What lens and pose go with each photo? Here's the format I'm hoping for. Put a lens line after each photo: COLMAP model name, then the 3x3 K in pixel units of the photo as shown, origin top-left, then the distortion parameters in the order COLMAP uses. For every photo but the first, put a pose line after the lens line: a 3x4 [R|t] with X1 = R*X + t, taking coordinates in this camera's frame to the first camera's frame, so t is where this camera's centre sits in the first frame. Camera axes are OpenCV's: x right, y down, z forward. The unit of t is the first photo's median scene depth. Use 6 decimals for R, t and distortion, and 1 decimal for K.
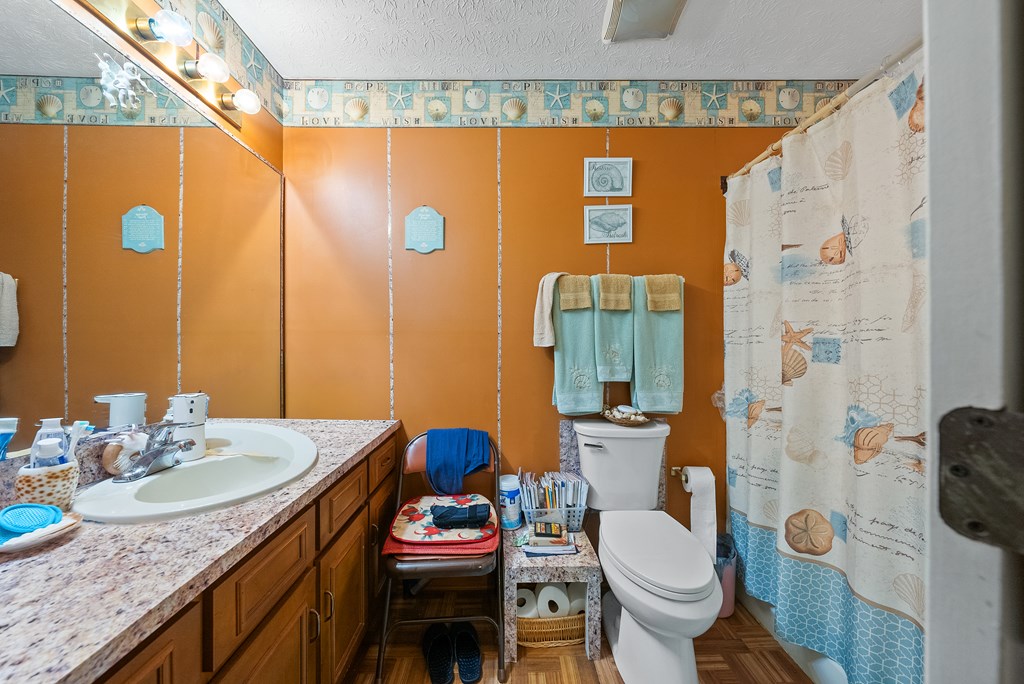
lens RADIAL K [[355.3, 0, 512.0], [0, 355.3, 342.0], [0, 0, 1]] dist [0.001750, 0.000053]
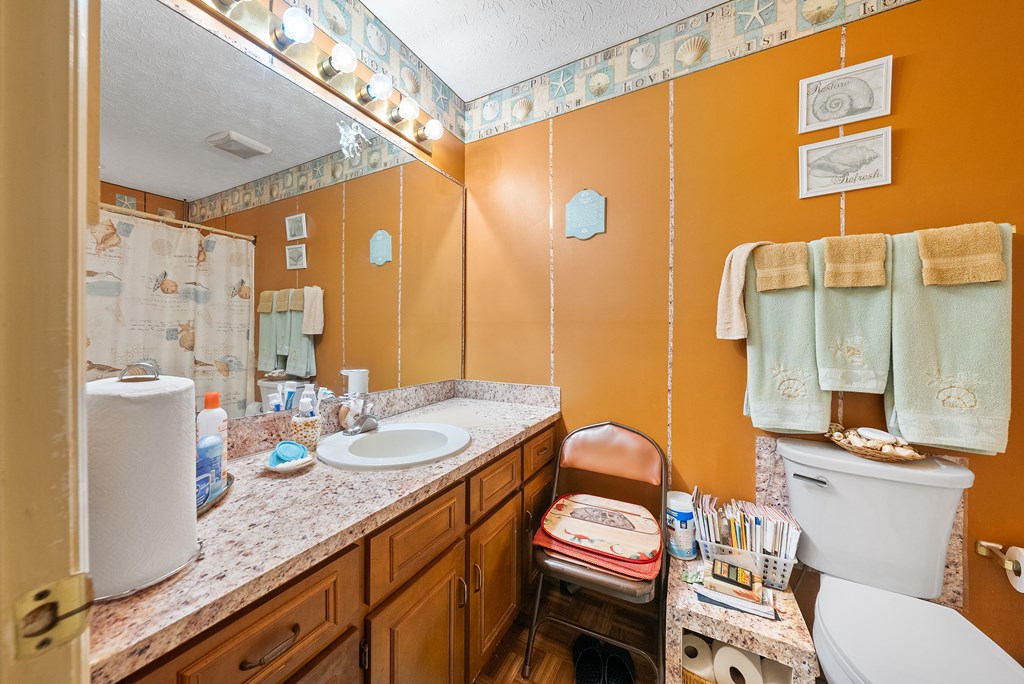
lens RADIAL K [[356.7, 0, 508.4], [0, 356.7, 333.9], [0, 0, 1]] dist [-0.000451, 0.000283]
pose [[0.865681, 0.006984, -0.500547, 0.063102], [-0.005395, 0.999975, 0.004621, 0.000161], [0.500566, -0.001299, 0.865697, 0.077894]]
